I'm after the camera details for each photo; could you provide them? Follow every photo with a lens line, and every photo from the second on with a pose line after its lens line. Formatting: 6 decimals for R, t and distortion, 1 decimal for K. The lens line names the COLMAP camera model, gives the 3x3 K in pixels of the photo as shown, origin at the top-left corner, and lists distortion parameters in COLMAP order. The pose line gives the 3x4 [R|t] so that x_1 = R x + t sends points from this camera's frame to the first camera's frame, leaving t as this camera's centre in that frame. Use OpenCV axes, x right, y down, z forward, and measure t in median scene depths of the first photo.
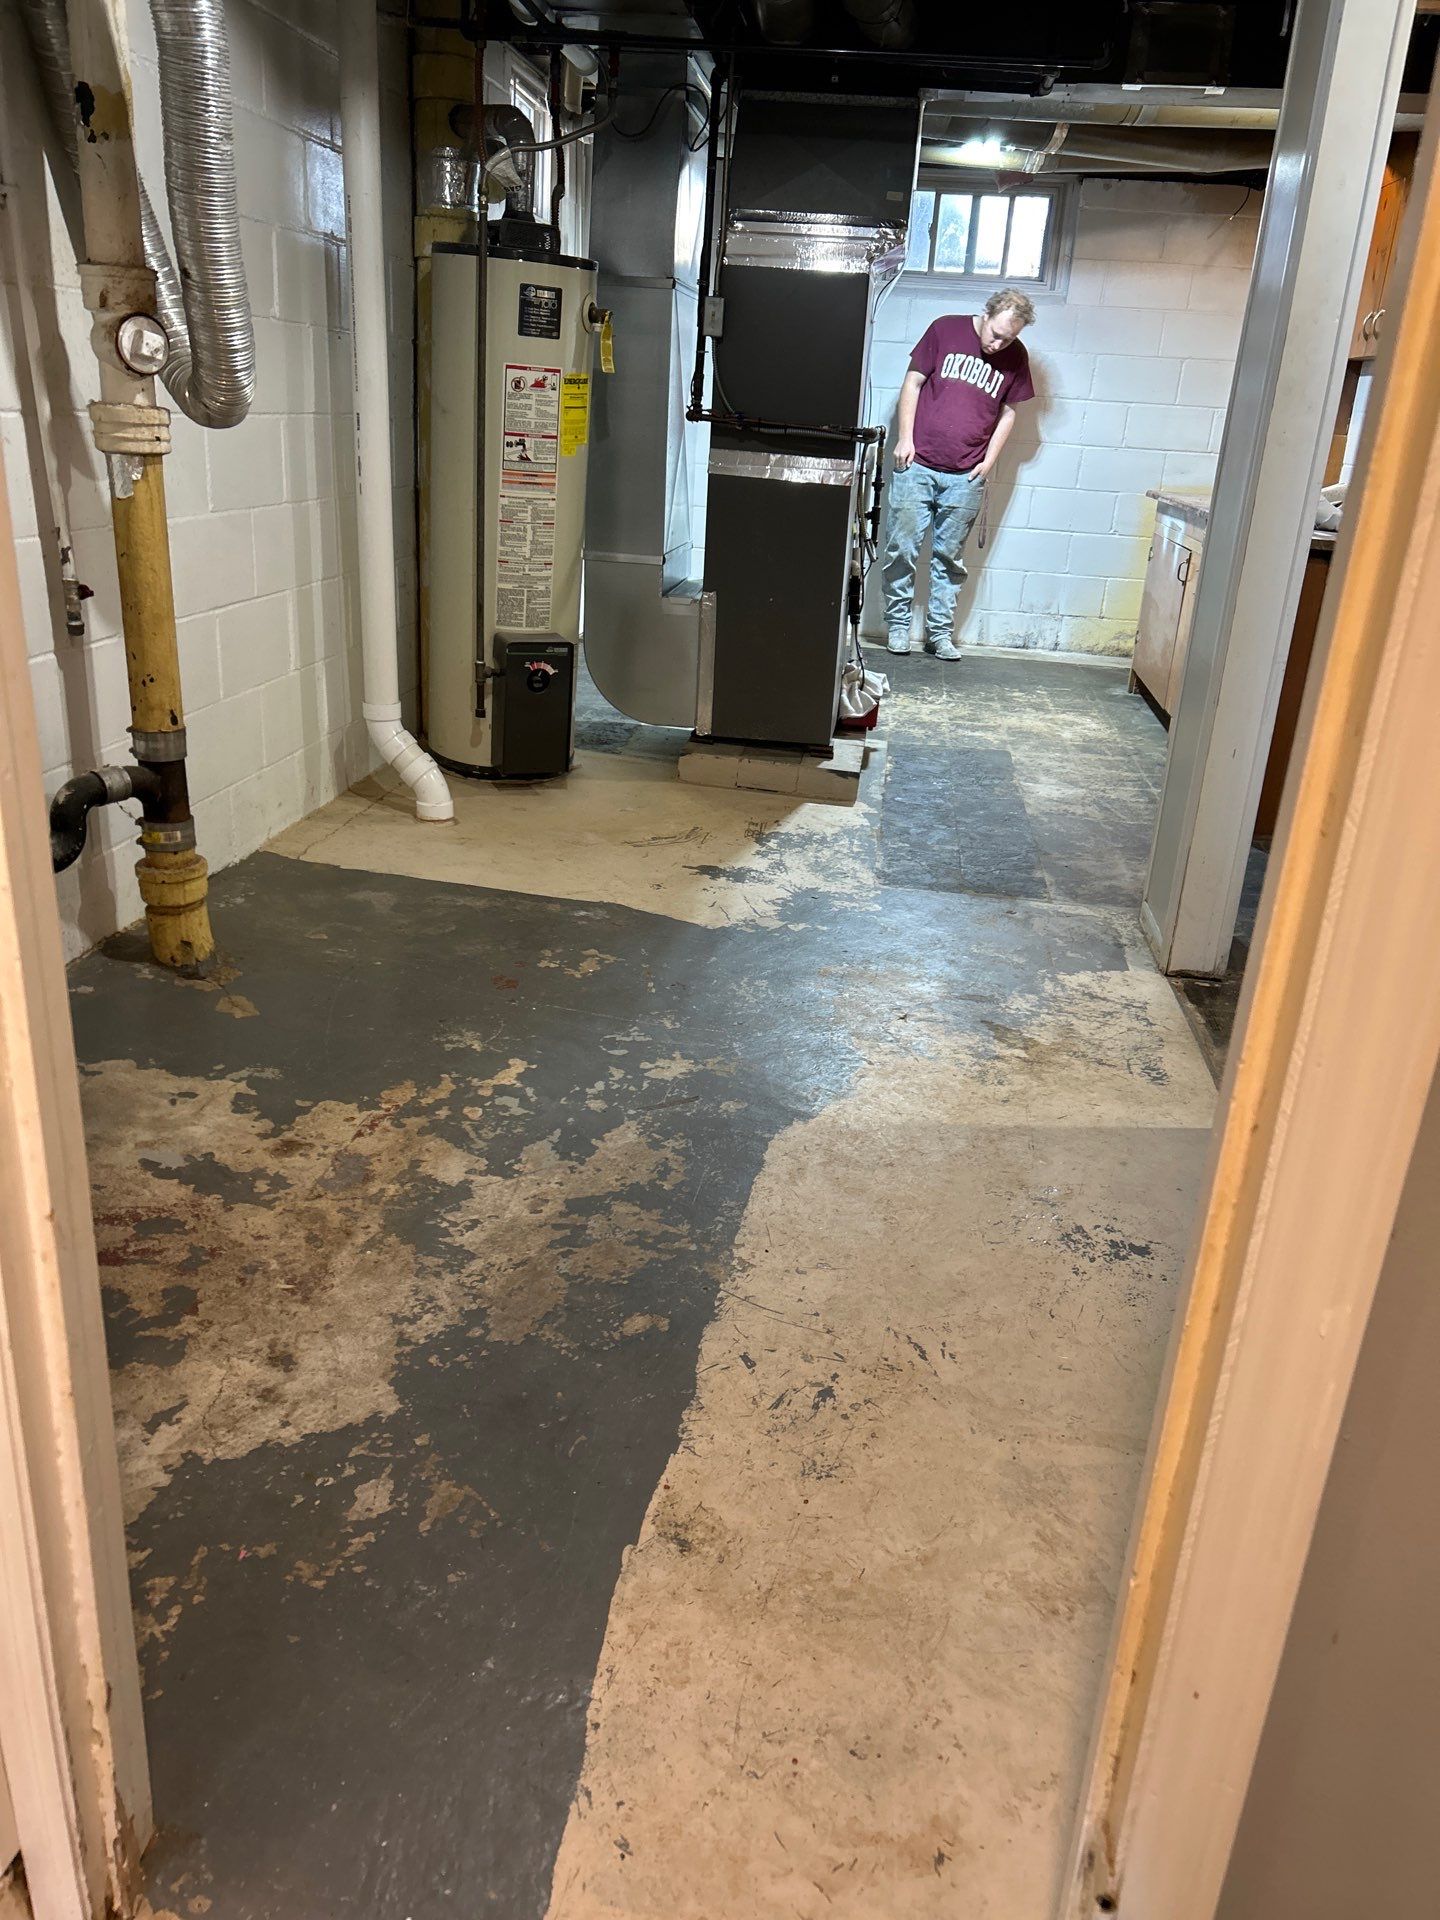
lens RADIAL K [[1478.1, 0, 717.5], [0, 1478.1, 967.3], [0, 0, 1]] dist [0.039595, -0.038308]
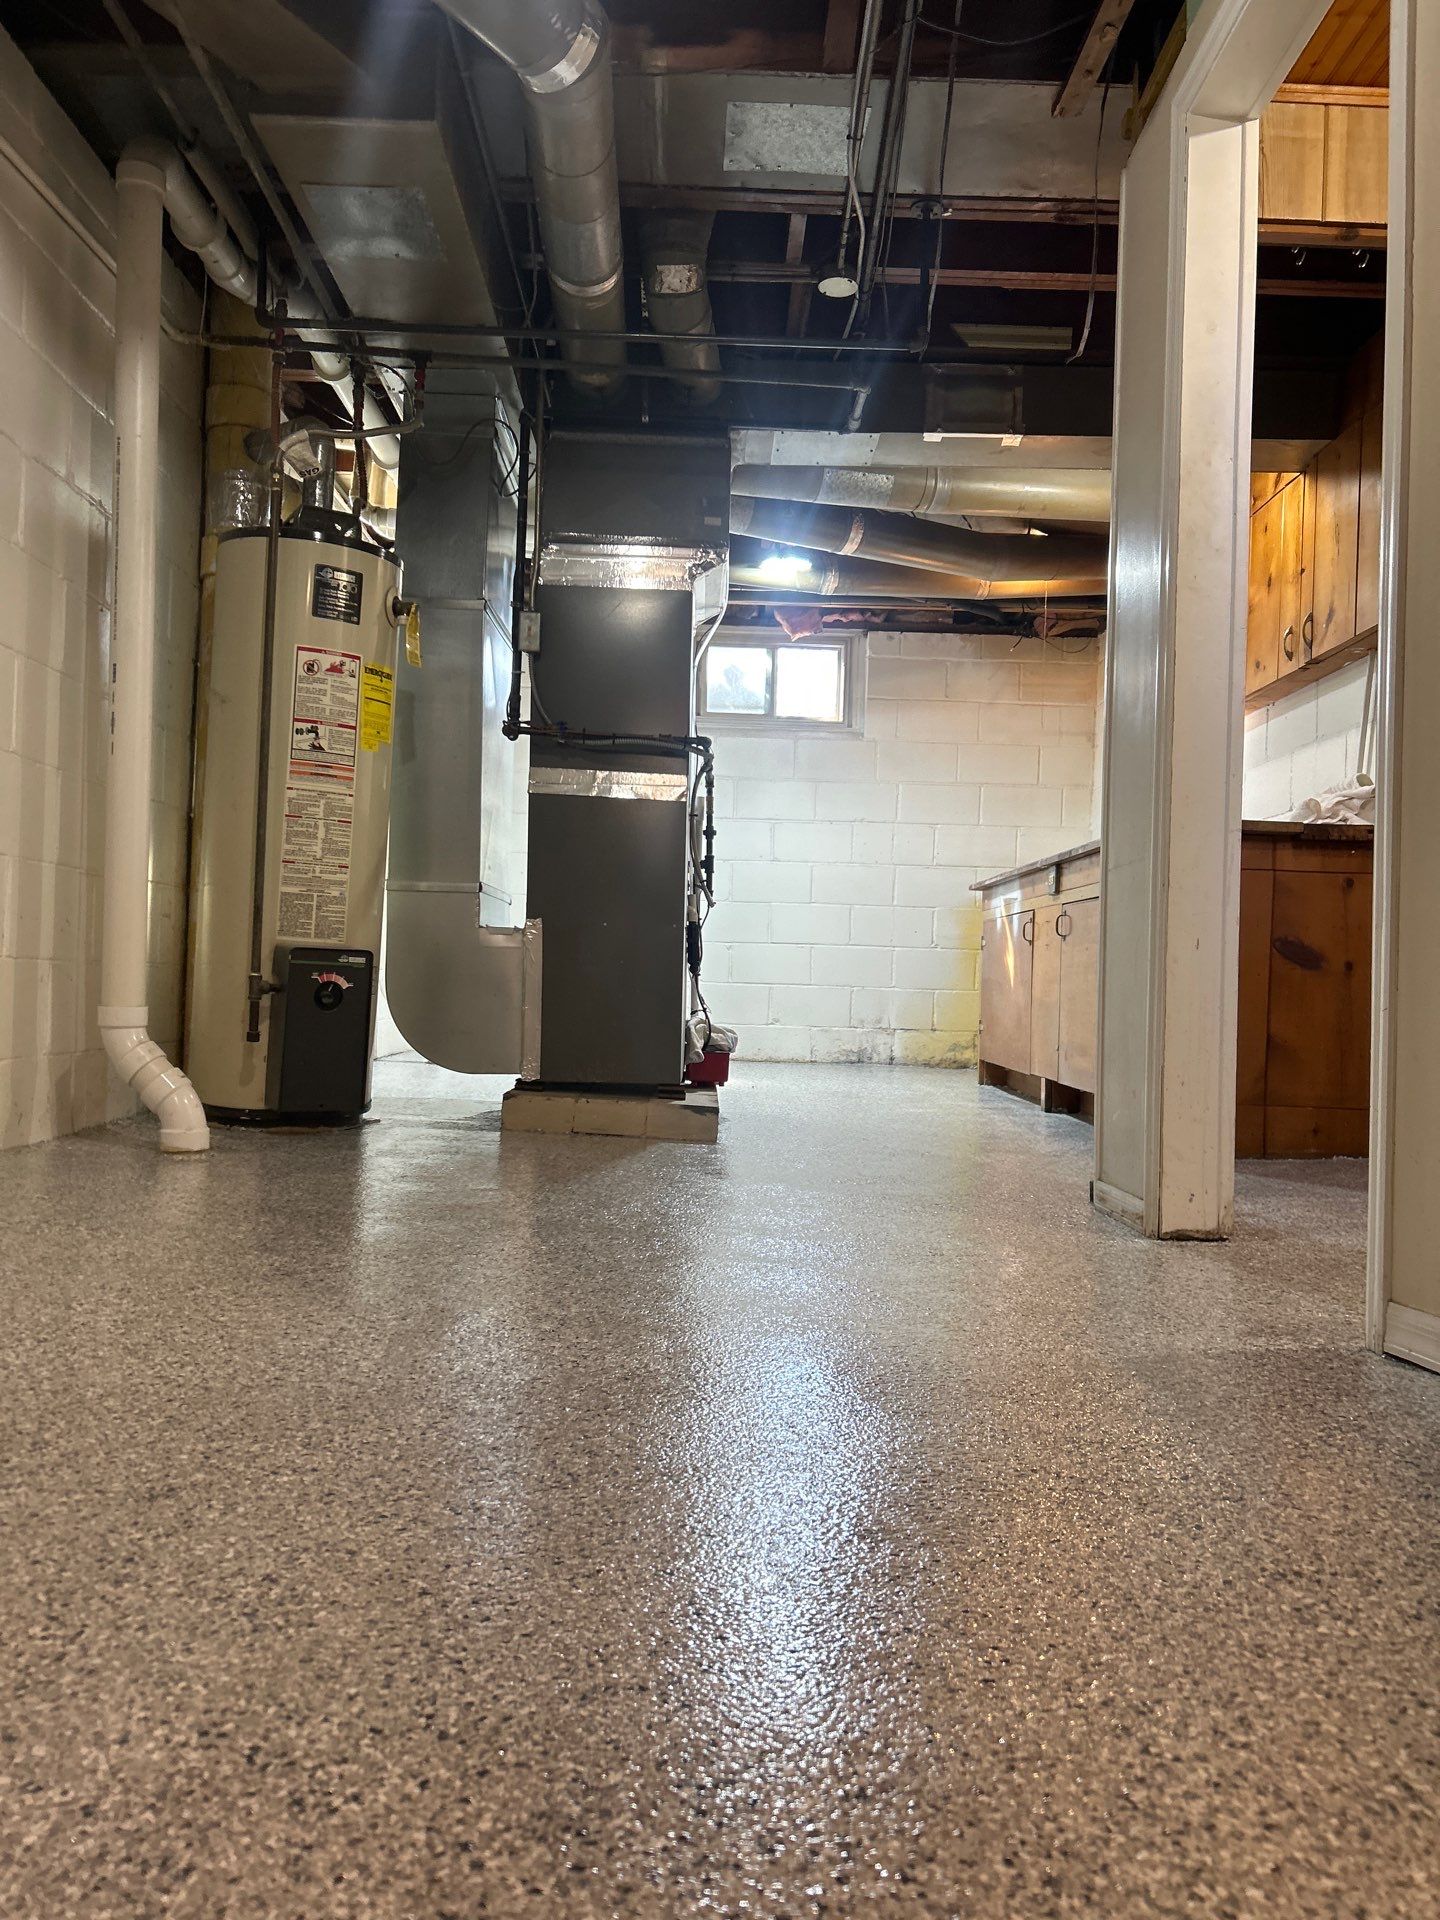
lens RADIAL K [[1478.1, 0, 724.1], [0, 1478.1, 955.7], [0, 0, 1]] dist [0.039595, -0.038308]
pose [[0.989943, -0.025695, 0.139114, -0.017227], [0.074237, 0.931444, -0.356231, 0.096733], [-0.120423, 0.362976, 0.923984, 0.205363]]
